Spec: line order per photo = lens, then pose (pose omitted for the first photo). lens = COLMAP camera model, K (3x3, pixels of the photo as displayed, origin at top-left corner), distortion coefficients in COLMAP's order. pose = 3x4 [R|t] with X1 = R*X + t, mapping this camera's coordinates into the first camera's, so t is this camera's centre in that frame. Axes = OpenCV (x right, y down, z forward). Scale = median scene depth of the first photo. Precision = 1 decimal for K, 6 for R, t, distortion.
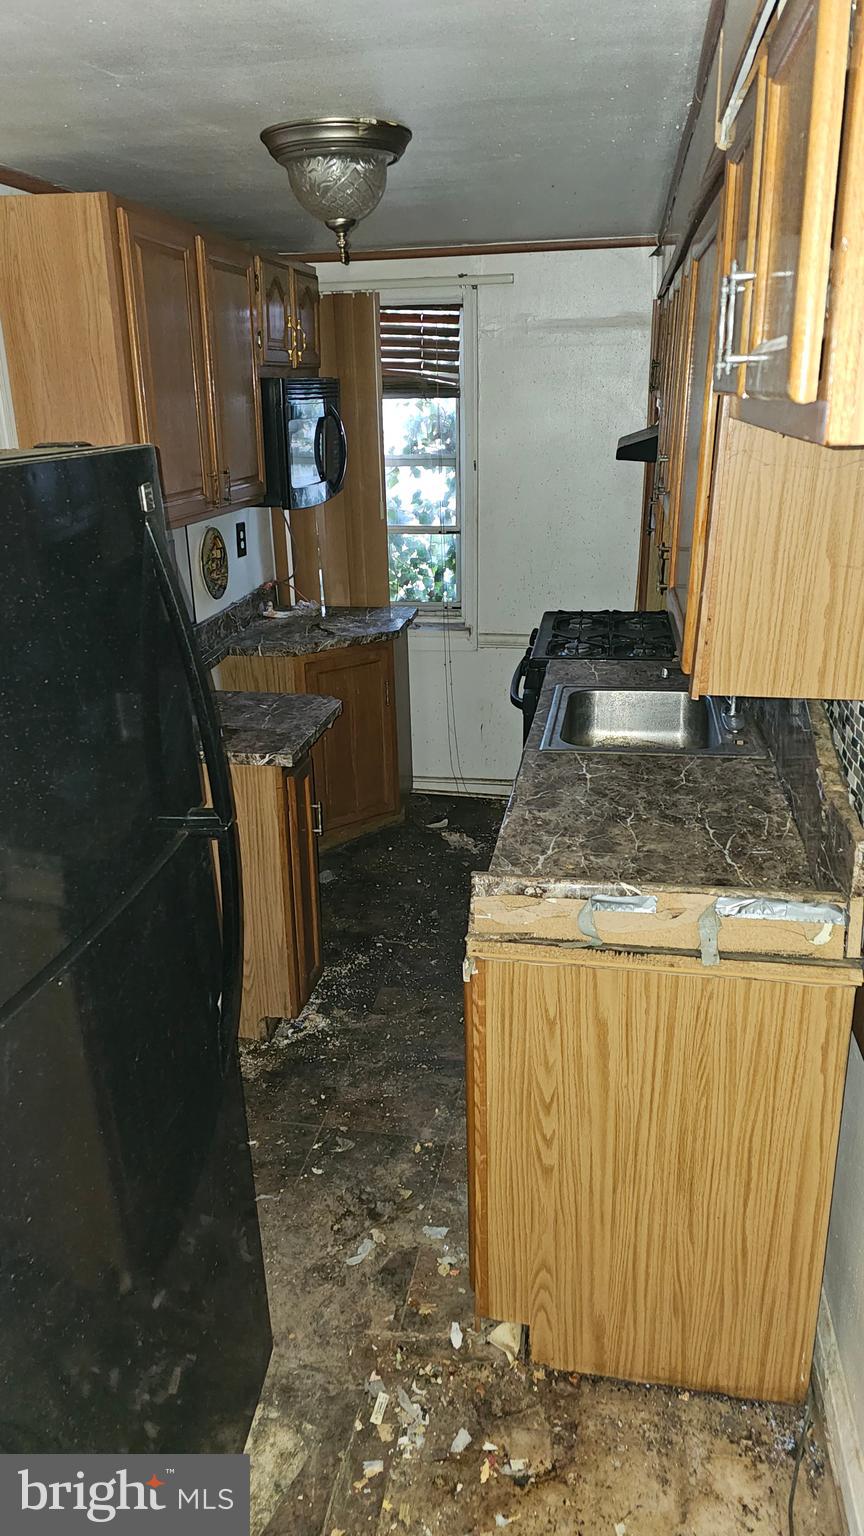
lens RADIAL K [[1023.6, 0, 426.3], [0, 1023.6, 742.7], [0, 0, 1]] dist [0.095926, -0.096162]
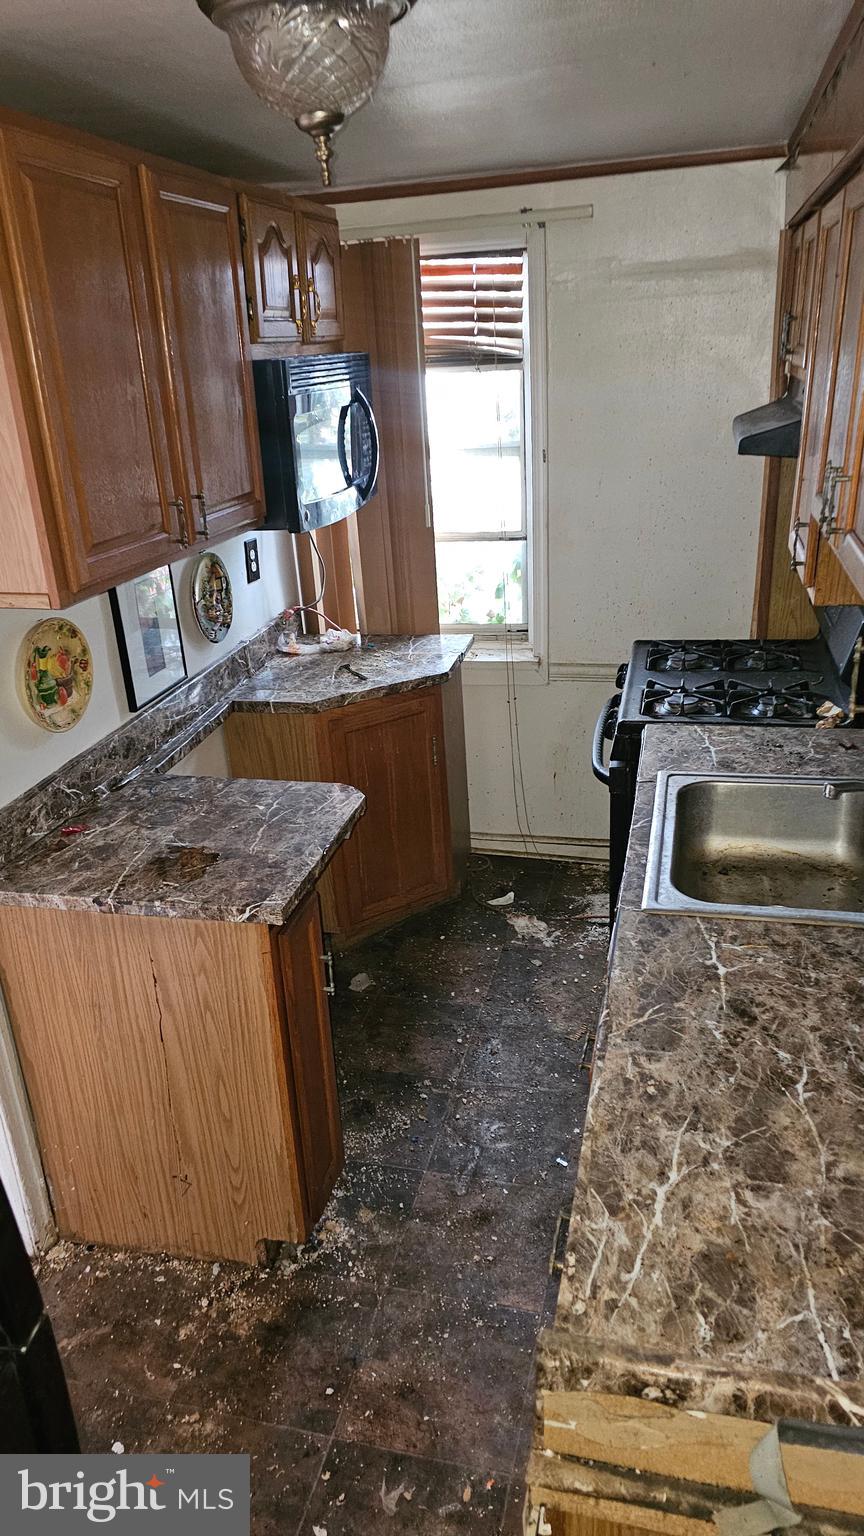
lens RADIAL K [[1023.6, 0, 426.3], [0, 1023.6, 742.7], [0, 0, 1]] dist [0.095926, -0.096162]
pose [[0.997335, -0.010326, -0.072218, 0.016471], [0.013011, 0.999238, 0.036809, -0.109013], [0.071783, -0.037650, 0.996709, 0.268813]]
